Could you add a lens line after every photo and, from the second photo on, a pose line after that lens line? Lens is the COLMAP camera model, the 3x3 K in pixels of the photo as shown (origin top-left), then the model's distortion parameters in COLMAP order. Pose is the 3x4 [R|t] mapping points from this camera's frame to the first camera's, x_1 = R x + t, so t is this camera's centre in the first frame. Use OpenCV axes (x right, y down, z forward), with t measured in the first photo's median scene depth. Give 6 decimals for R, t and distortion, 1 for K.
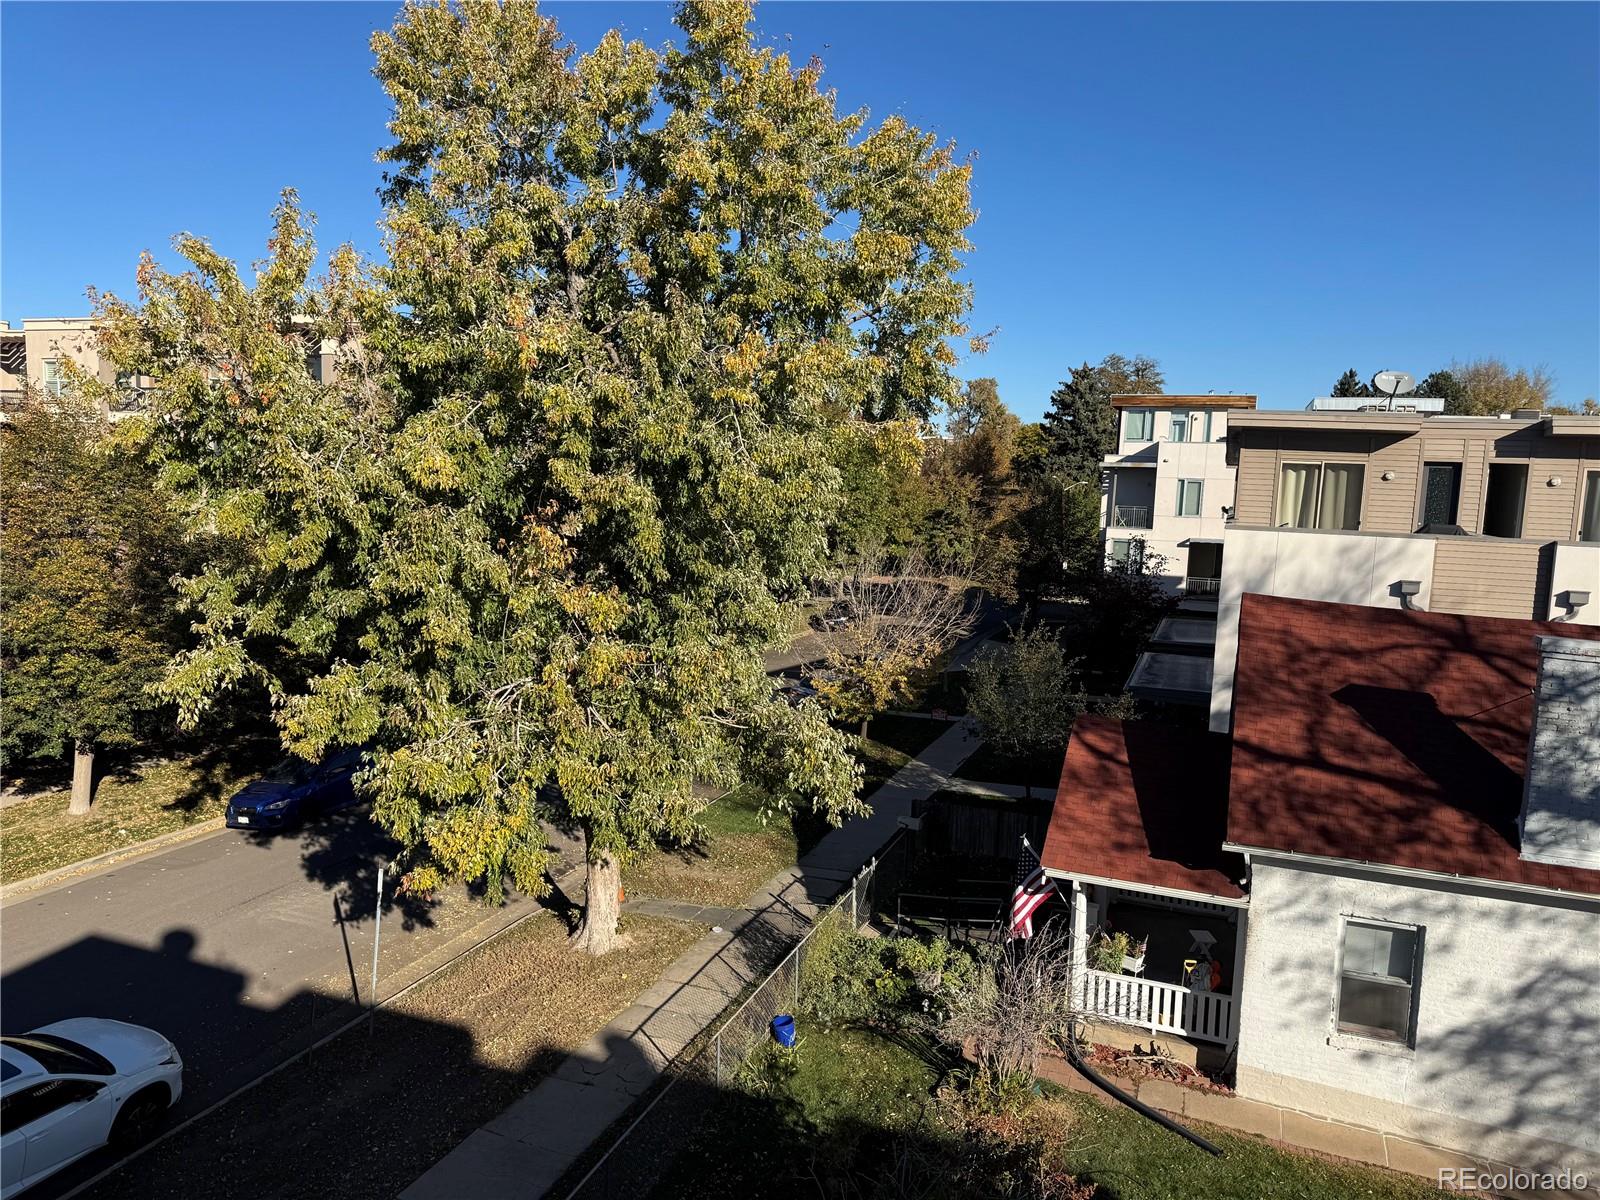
lens RADIAL K [[1125.6, 0, 795.7], [0, 1125.6, 604.9], [0, 0, 1]] dist [0.044573, -0.013689]
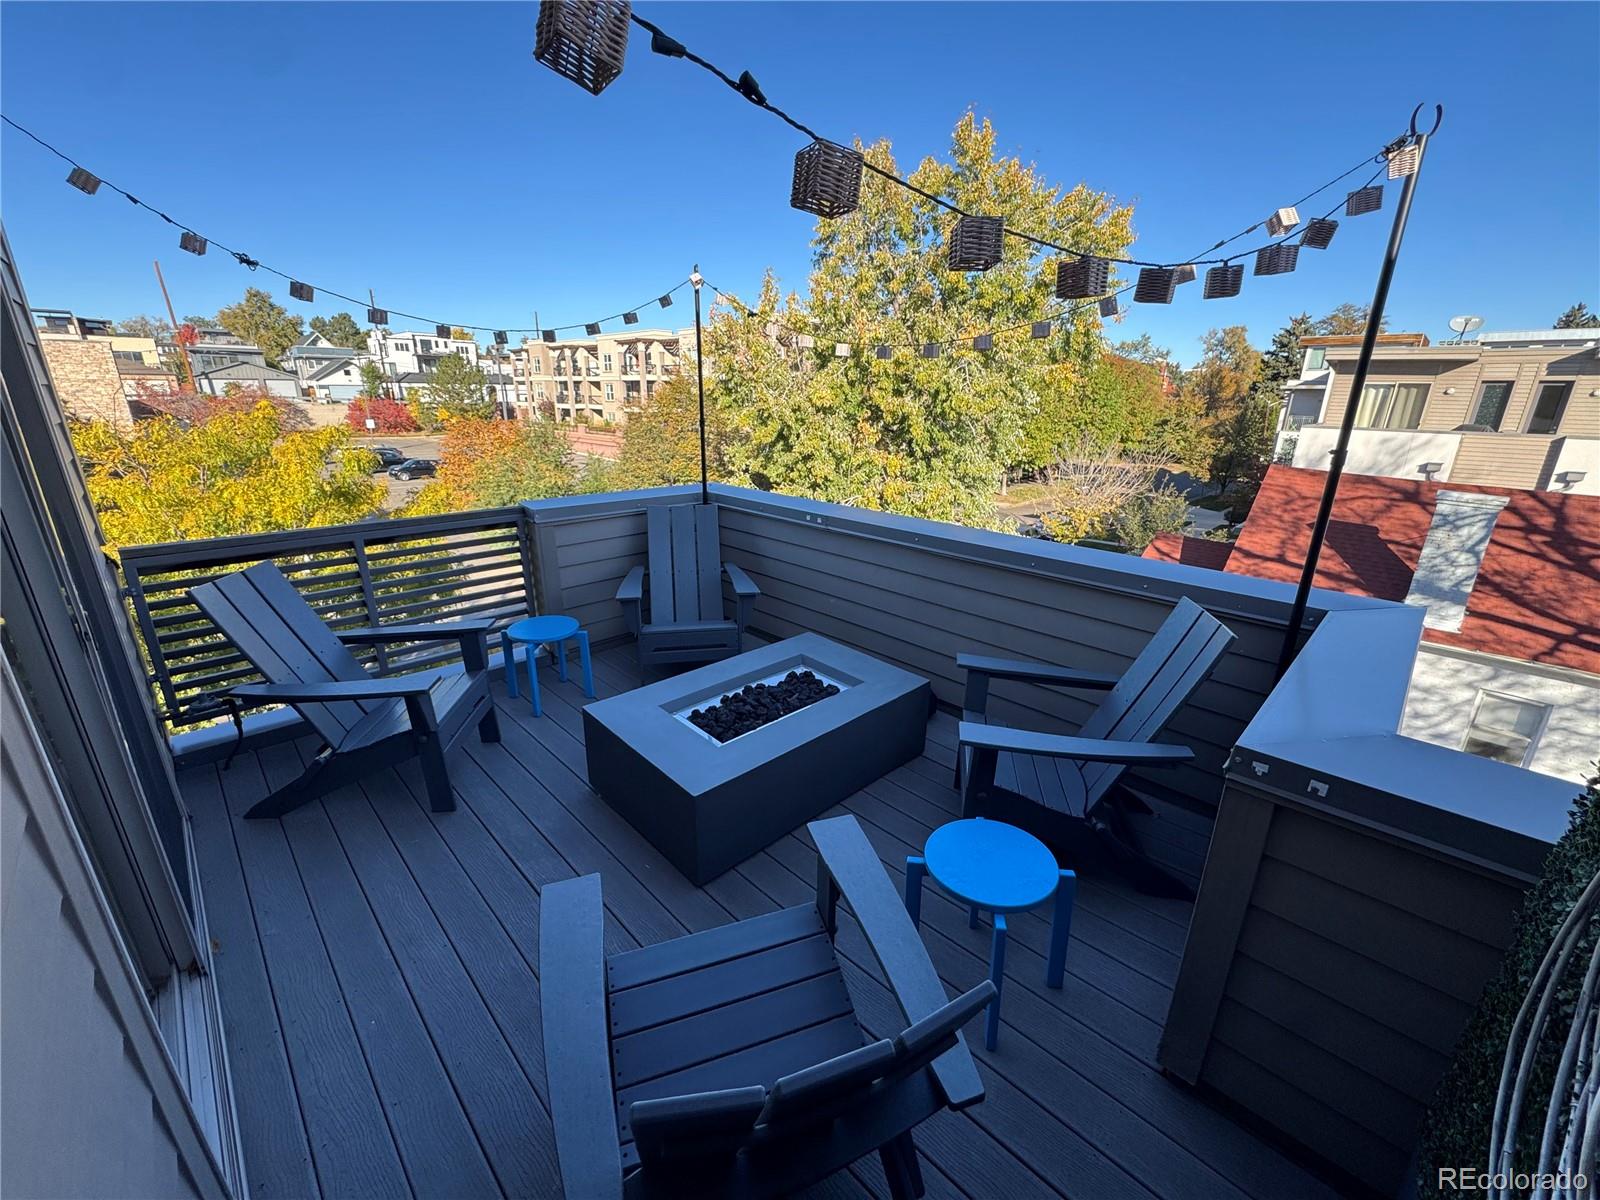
lens RADIAL K [[638.9, 0, 788.3], [0, 638.9, 597.0], [0, 0, 1]] dist [-0.003872, -0.000493]
pose [[0.907084, 0.106422, -0.407275, 0.159504], [-0.031086, 0.981808, 0.187313, 0.030319], [0.419800, -0.157248, 0.893891, -0.194992]]
